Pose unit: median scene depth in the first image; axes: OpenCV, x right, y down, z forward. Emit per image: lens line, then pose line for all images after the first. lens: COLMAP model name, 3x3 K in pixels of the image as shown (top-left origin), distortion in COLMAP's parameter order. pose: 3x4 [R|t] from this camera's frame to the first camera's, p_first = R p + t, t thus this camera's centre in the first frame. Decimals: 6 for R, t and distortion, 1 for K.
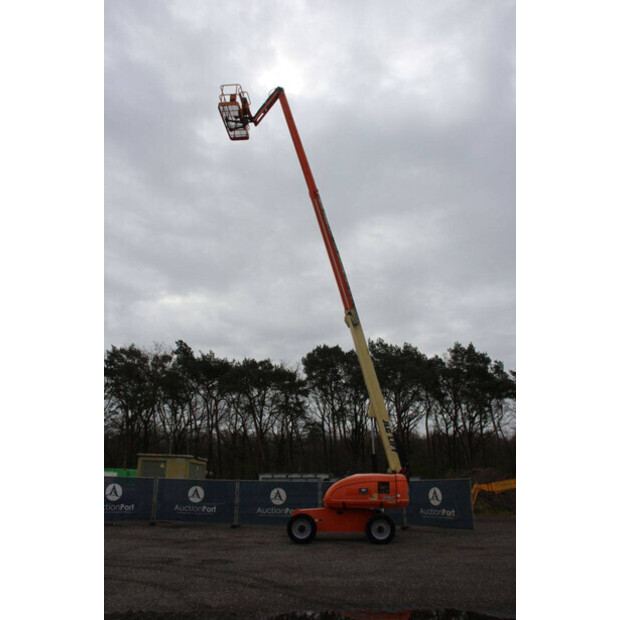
lens RADIAL K [[511.4, 0, 310.0], [0, 511.4, 310.0], [0, 0, 1]] dist [-0.165610, 0.153812]
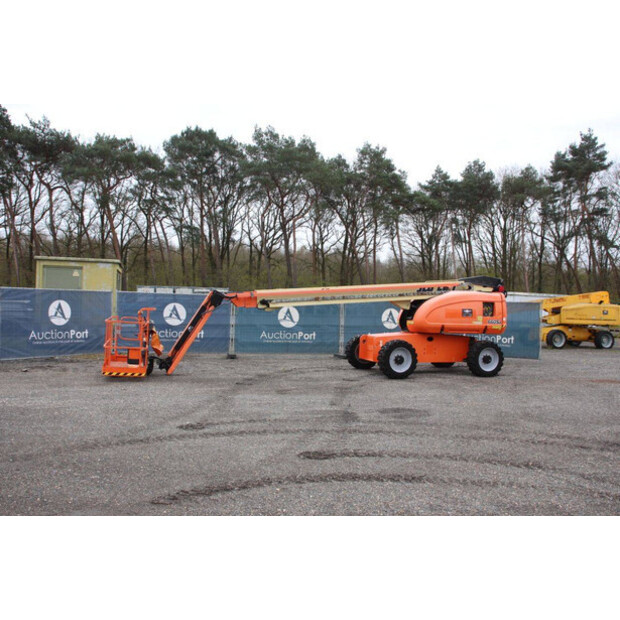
lens RADIAL K [[593.2, 0, 310.0], [0, 593.2, 310.0], [0, 0, 1]] dist [-0.140061, 0.201893]
pose [[0.938326, 0.014196, 0.345460, -0.268443], [-0.131394, 0.938837, 0.318310, 0.059363], [-0.319812, -0.344070, 0.882800, 0.164191]]
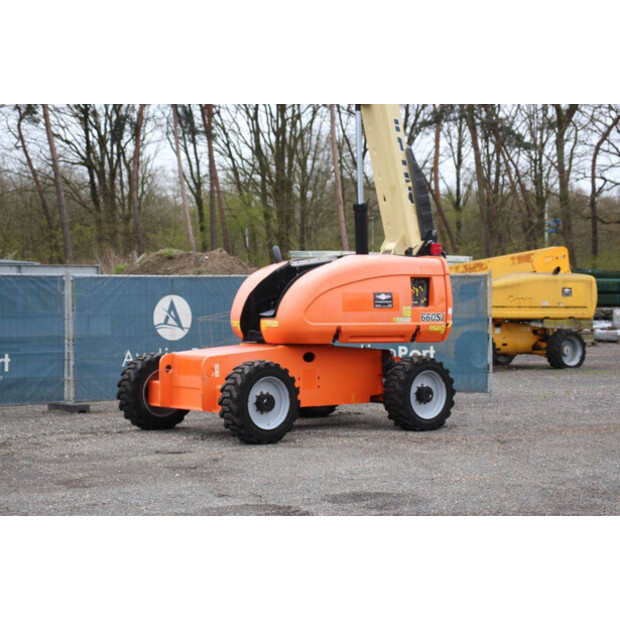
lens RADIAL K [[1476.1, 0, 310.0], [0, 1476.1, 310.0], [0, 0, 1]] dist [0.477929, -0.285727]
pose [[0.747276, -0.013475, 0.664377, -0.412169], [-0.215361, 0.940921, 0.261317, 0.054071], [-0.628648, -0.338357, 0.700226, 0.152465]]
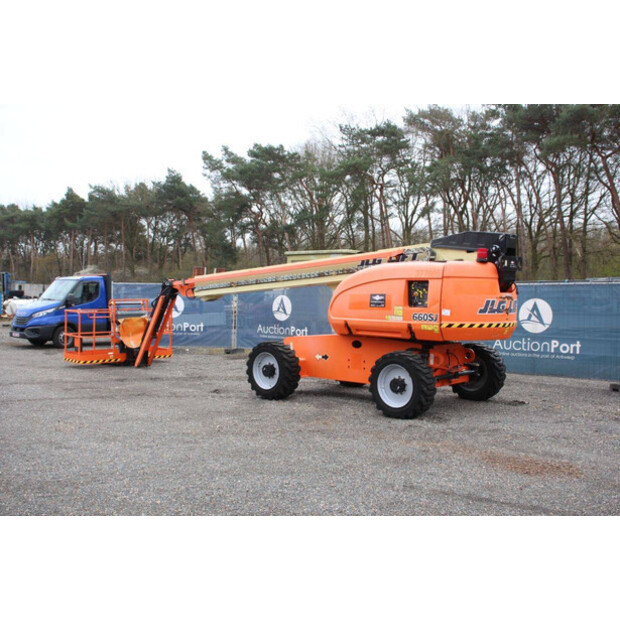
lens RADIAL K [[690.8, 0, 310.0], [0, 690.8, 310.0], [0, 0, 1]] dist [-0.013563, -0.009871]
pose [[0.773927, 0.014262, -0.633114, 0.274289], [0.203932, 0.940877, 0.270483, 0.116227], [0.599541, -0.338447, 0.725262, 0.313520]]
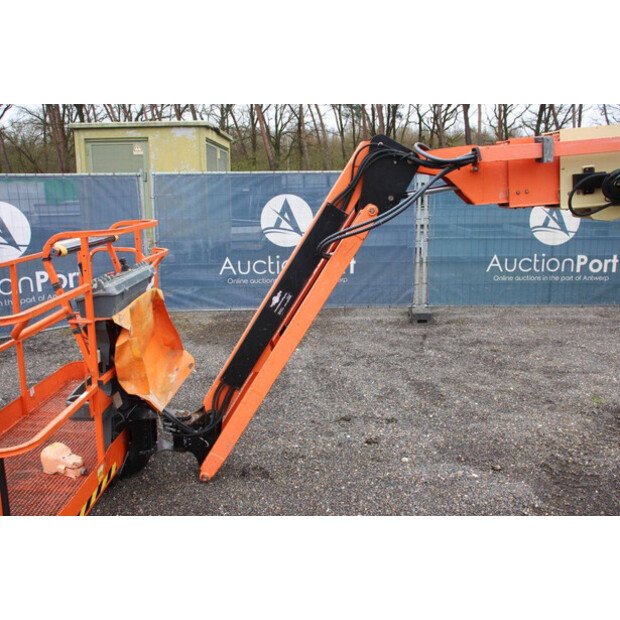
lens RADIAL K [[553.3, 0, 310.0], [0, 553.3, 310.0], [0, 0, 1]] dist [-0.073608, -0.000491]
pose [[0.997369, -0.033798, 0.064123, -0.189733], [-0.004381, 0.854912, 0.518755, 0.192536], [-0.072353, -0.517671, 0.852515, 0.544610]]
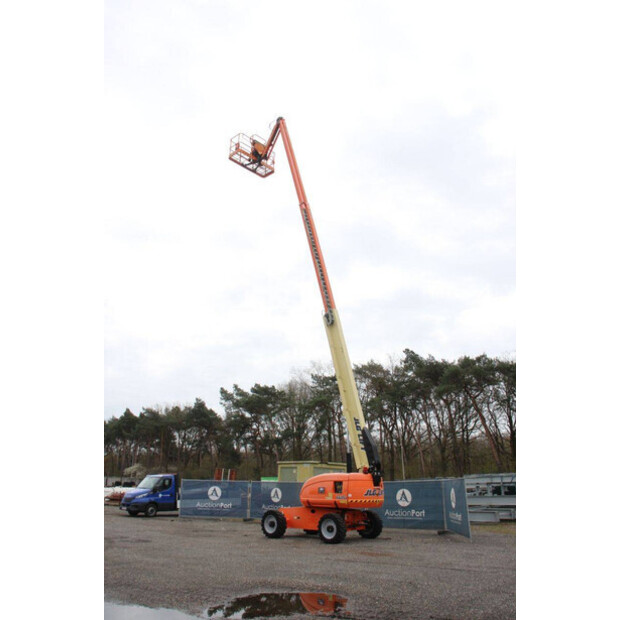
lens RADIAL K [[511.4, 0, 310.0], [0, 511.4, 310.0], [0, 0, 1]] dist [-0.165610, 0.153812]
pose [[0.795877, -0.200963, -0.571133, 0.449446], [0.194322, 0.978188, -0.073402, 0.046493], [0.573427, -0.052565, 0.817569, 0.110110]]
